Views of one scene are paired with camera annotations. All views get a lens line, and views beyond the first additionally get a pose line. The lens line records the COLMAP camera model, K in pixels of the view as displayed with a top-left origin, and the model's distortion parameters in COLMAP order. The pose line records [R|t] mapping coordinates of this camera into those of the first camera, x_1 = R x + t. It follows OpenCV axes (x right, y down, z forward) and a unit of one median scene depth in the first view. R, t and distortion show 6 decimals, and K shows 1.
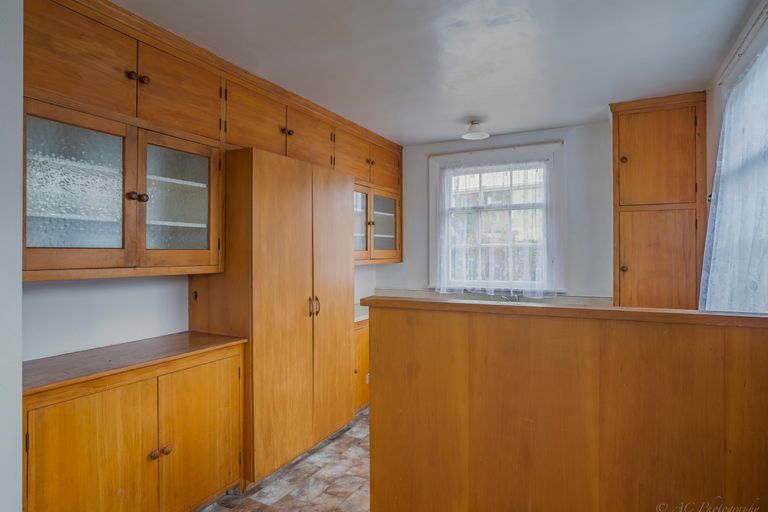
lens RADIAL K [[428.5, 0, 405.5], [0, 428.5, 254.0], [0, 0, 1]] dist [-0.034616, 0.001047]
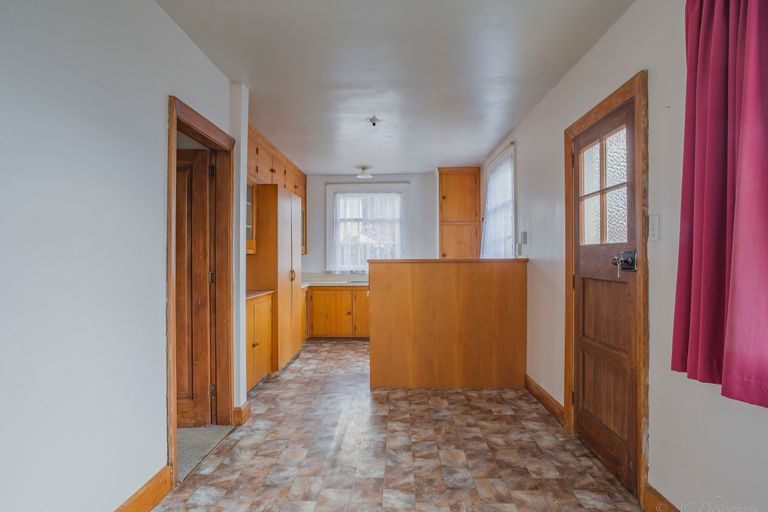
lens RADIAL K [[428.5, 0, 405.5], [0, 428.5, 254.0], [0, 0, 1]] dist [-0.034616, 0.001047]
pose [[0.891105, -0.000872, 0.453796, -0.506493], [0.007658, 0.999885, -0.013115, 0.054098], [-0.453732, 0.015161, 0.891009, -0.624543]]
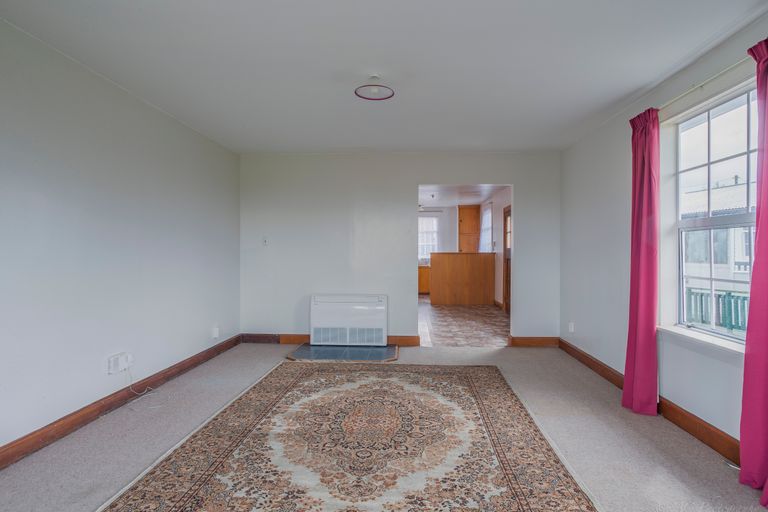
lens RADIAL K [[428.5, 0, 405.5], [0, 428.5, 254.0], [0, 0, 1]] dist [-0.034616, 0.001047]
pose [[0.906773, -0.004695, 0.421592, -1.475694], [0.004305, 0.999989, 0.001878, 0.056027], [-0.421596, 0.000112, 0.906784, -2.146829]]
